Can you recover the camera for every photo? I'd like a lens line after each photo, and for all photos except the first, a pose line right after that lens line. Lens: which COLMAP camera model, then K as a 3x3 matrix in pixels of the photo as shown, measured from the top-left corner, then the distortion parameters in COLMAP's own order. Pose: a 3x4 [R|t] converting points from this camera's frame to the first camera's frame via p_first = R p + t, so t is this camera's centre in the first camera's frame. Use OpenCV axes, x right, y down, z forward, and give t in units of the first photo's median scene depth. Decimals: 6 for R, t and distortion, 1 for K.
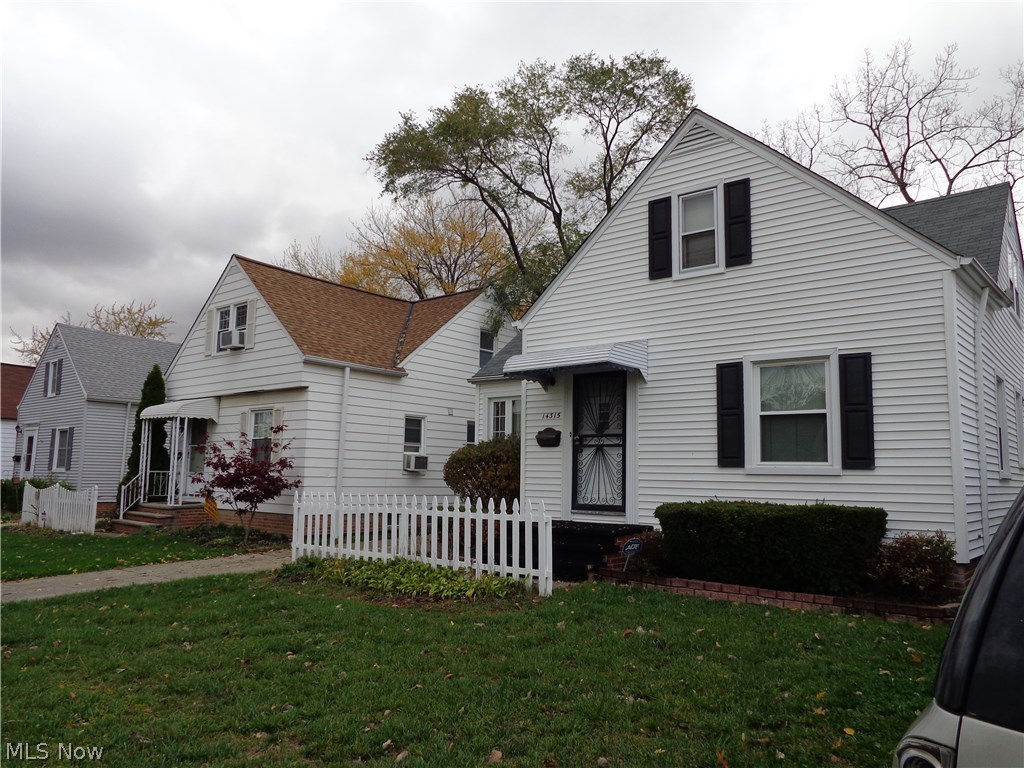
lens RADIAL K [[746.5, 0, 512.0], [0, 746.5, 384.0], [0, 0, 1]] dist [-0.005728, -0.000779]
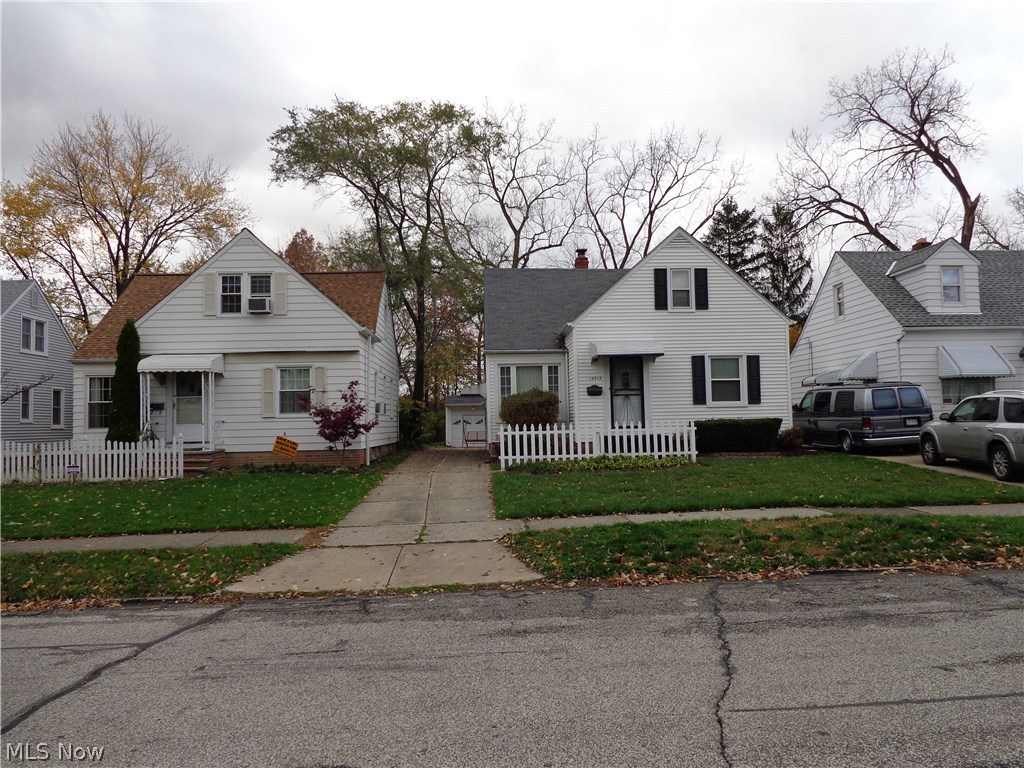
lens RADIAL K [[746.5, 0, 512.0], [0, 746.5, 384.0], [0, 0, 1]] dist [-0.005728, -0.000779]
pose [[0.745859, -0.000356, 0.666104, -1.500577], [-0.049434, 0.997213, 0.055886, -0.039699], [-0.664267, -0.074611, 0.743762, -0.230924]]
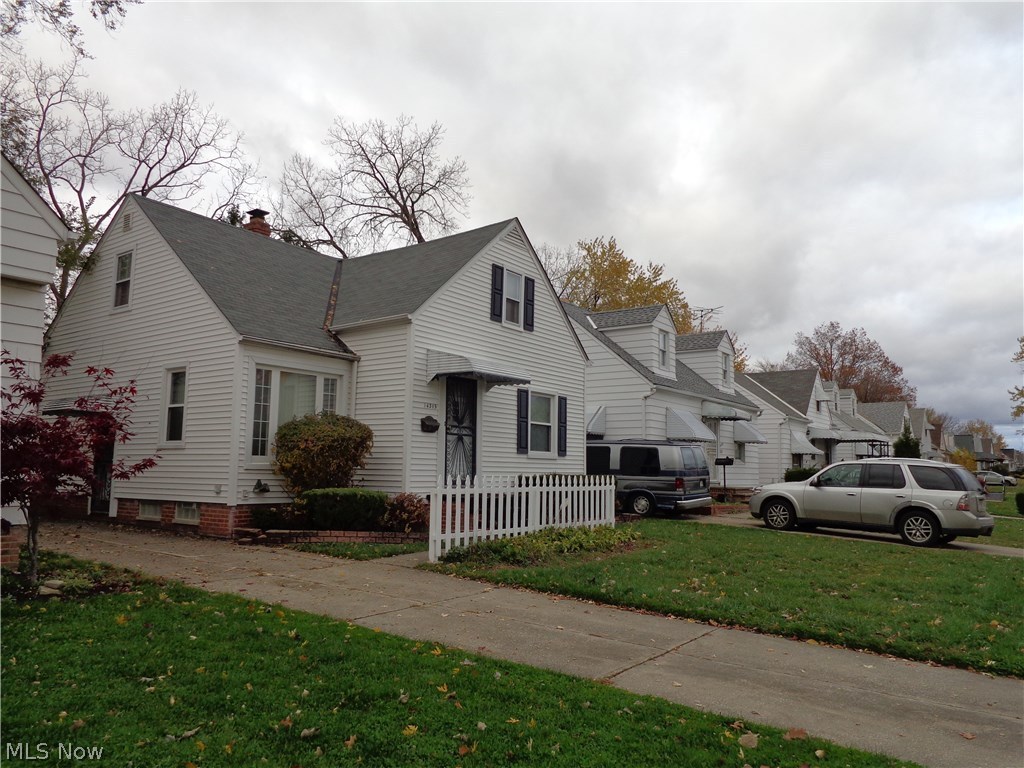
lens RADIAL K [[755.8, 0, 496.7], [0, 755.8, 386.4], [0, 0, 1]] dist [-0.019749, -0.002373]
pose [[-0.037087, 0.090266, 0.995227, -1.320494], [-0.145436, 0.984821, -0.094742, 0.127593], [-0.988672, -0.148256, -0.023396, 1.083640]]
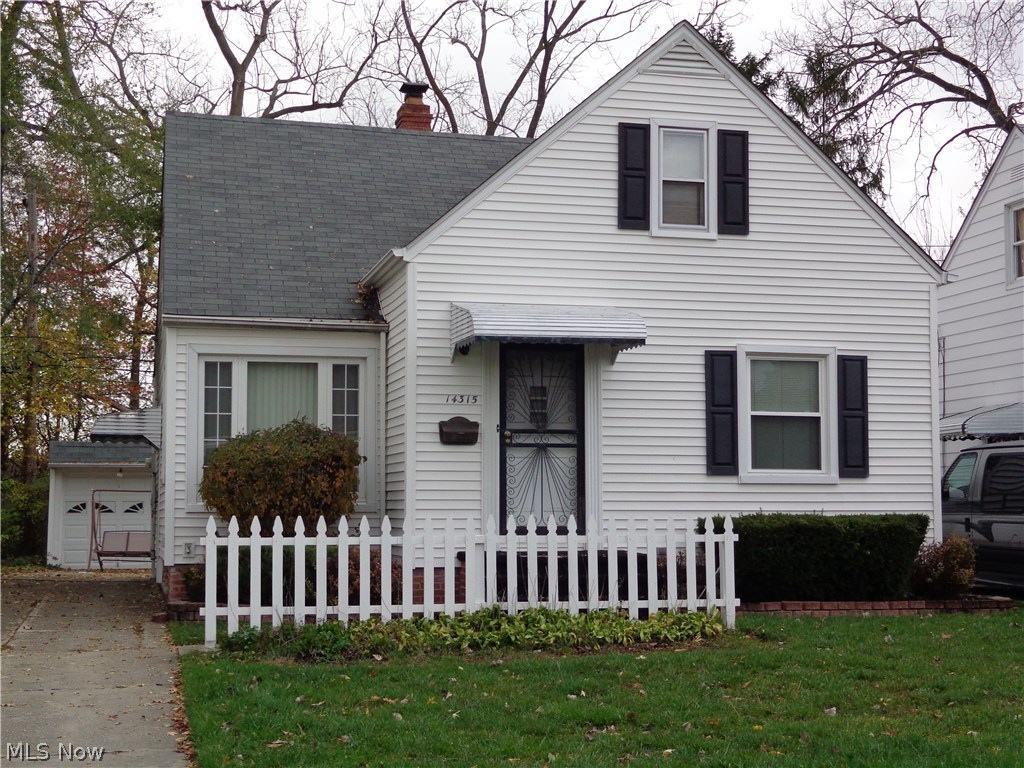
lens RADIAL K [[1576.4, 0, 512.0], [0, 1576.4, 384.0], [0, 0, 1]] dist [0.001814, 0.072283]
pose [[0.602629, 0.045208, 0.796740, -1.235582], [-0.089924, 0.995882, 0.011508, 0.009480], [-0.792939, -0.078582, 0.604212, 0.117584]]
